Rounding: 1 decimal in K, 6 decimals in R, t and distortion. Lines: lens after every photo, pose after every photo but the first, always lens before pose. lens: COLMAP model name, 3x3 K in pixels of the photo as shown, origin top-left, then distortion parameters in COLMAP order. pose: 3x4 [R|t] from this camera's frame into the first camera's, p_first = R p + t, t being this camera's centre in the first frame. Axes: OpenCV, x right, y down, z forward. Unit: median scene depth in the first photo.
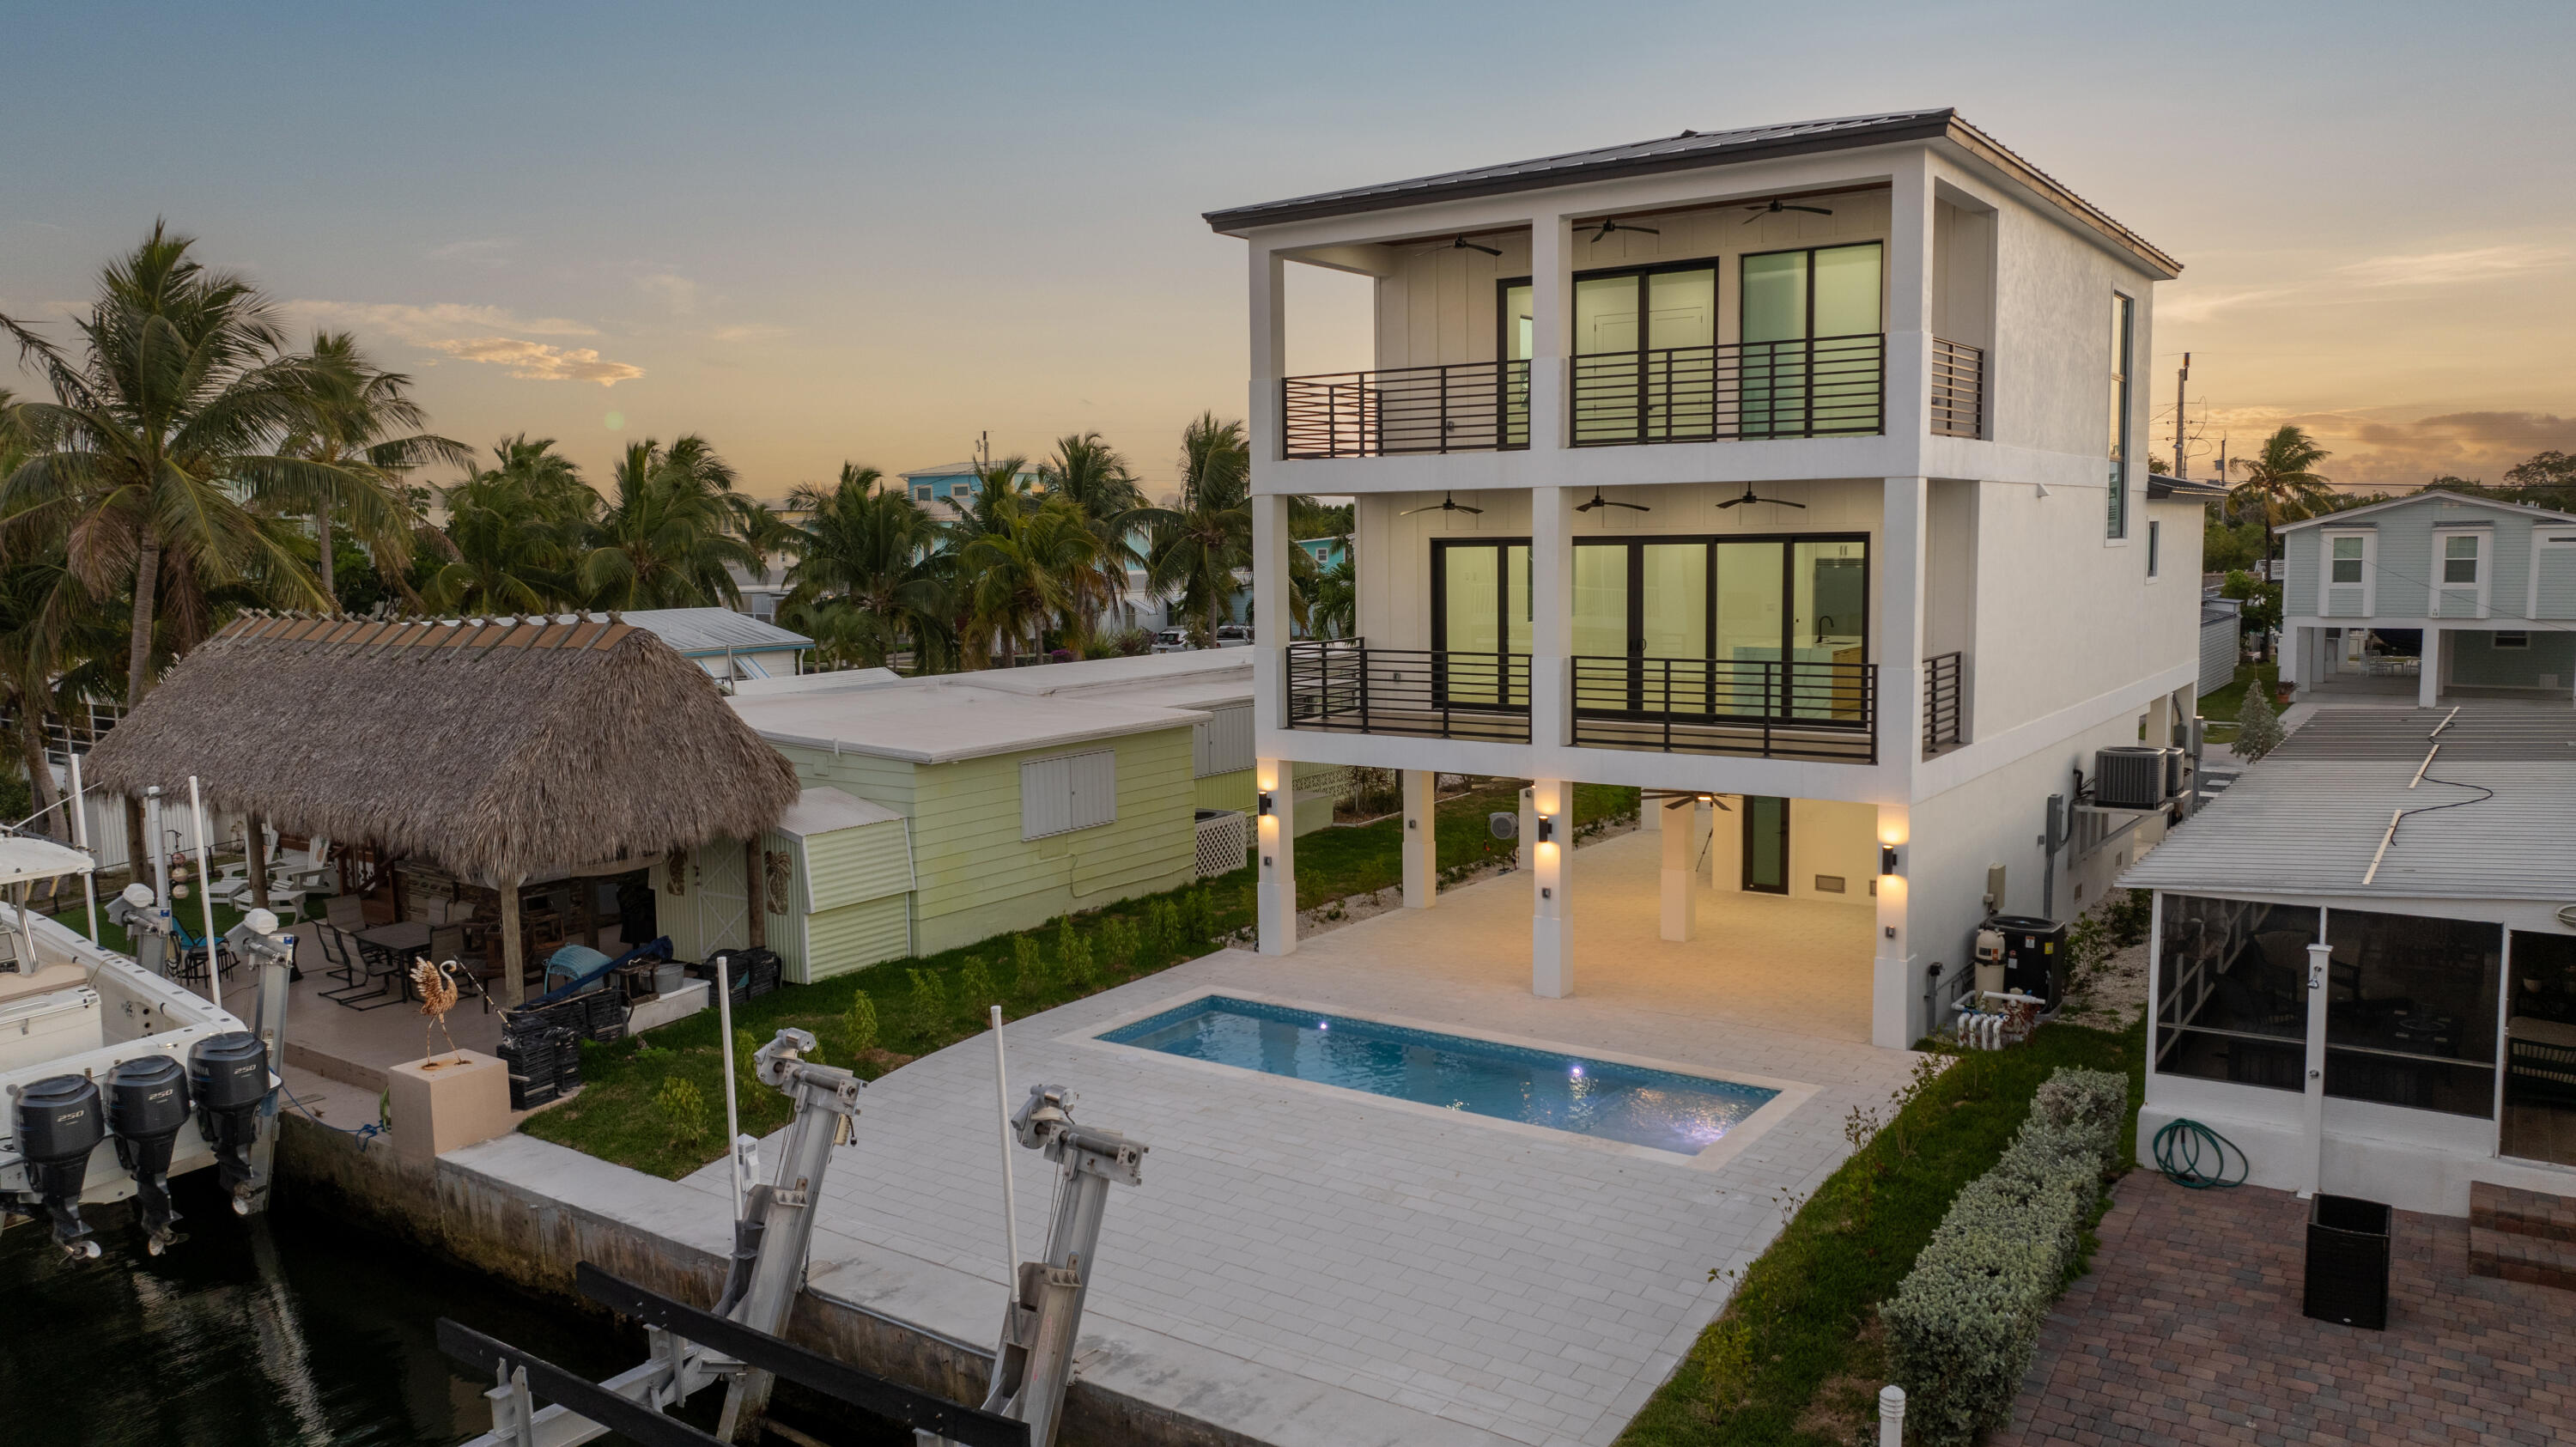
lens RADIAL K [[1825.0, 0, 1272.9], [0, 1825.0, 737.3], [0, 0, 1]] dist [-0.035706, 0.043819]
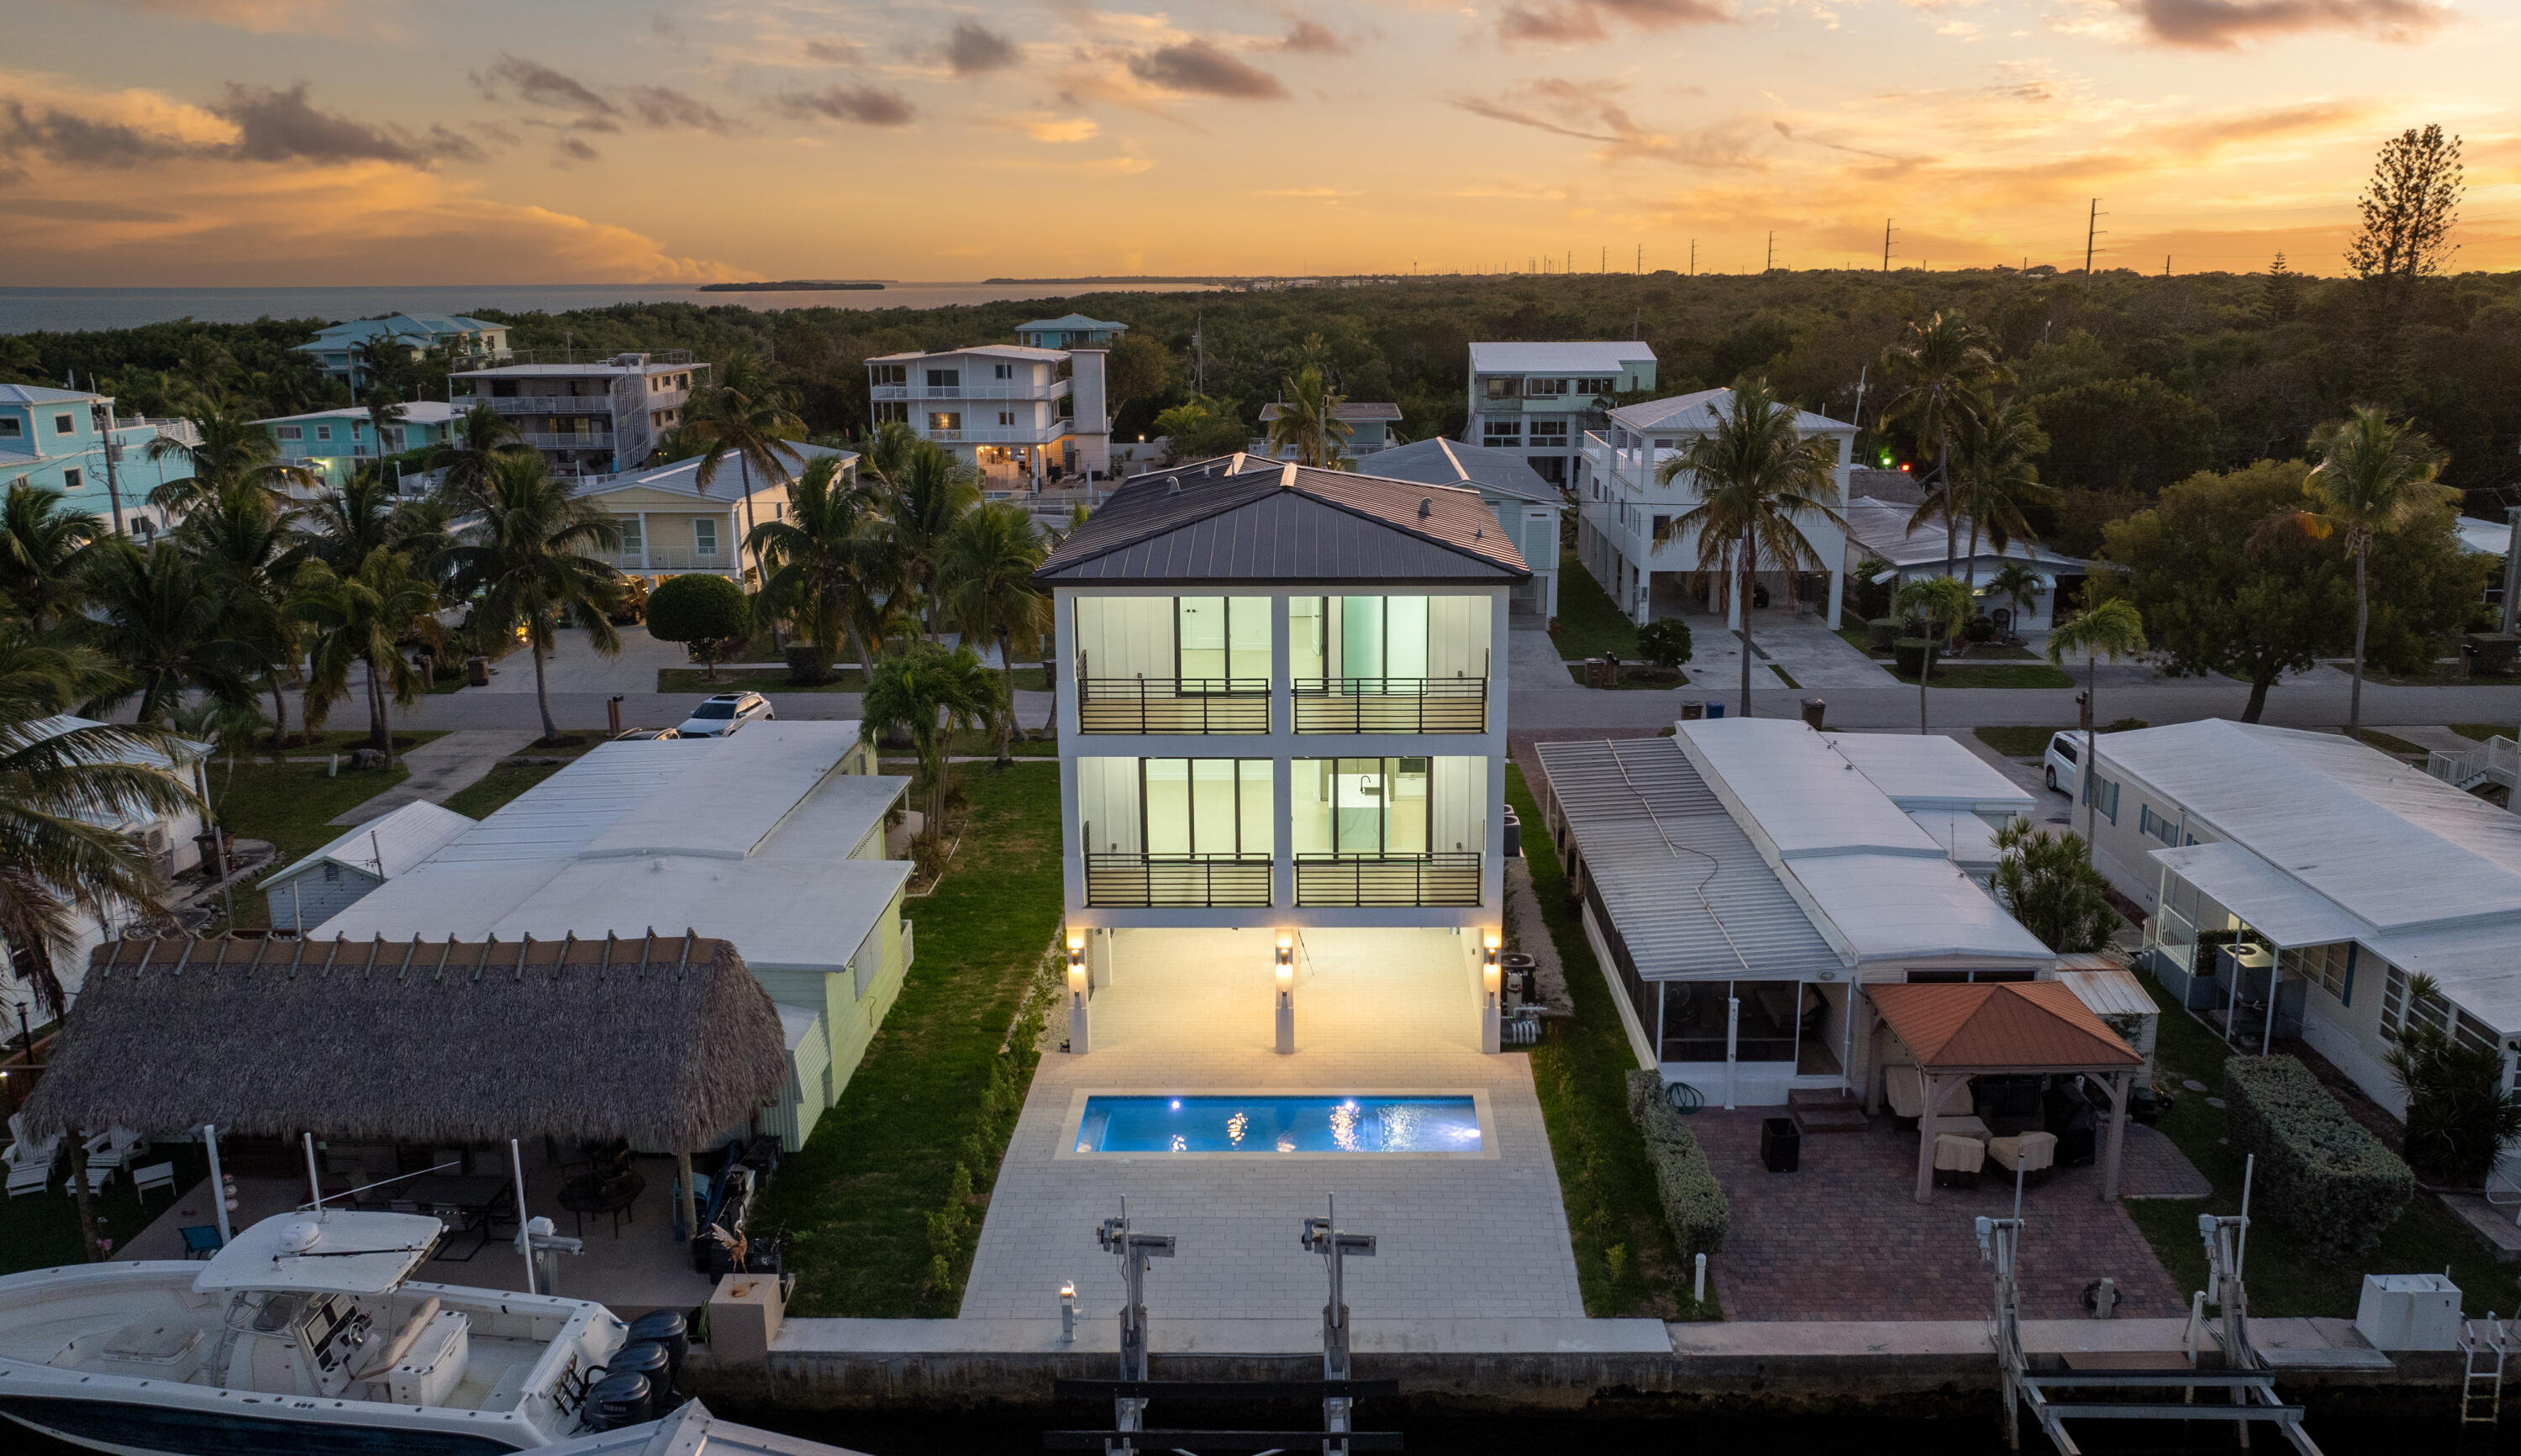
lens RADIAL K [[1938.2, 0, 1263.1], [0, 1938.2, 715.6], [0, 0, 1]] dist [-0.007739, 0.000825]
pose [[0.826521, -0.126894, 0.548416, -0.792265], [0.061262, 0.988751, 0.136451, -0.403050], [-0.559562, -0.079183, 0.824998, -0.417108]]
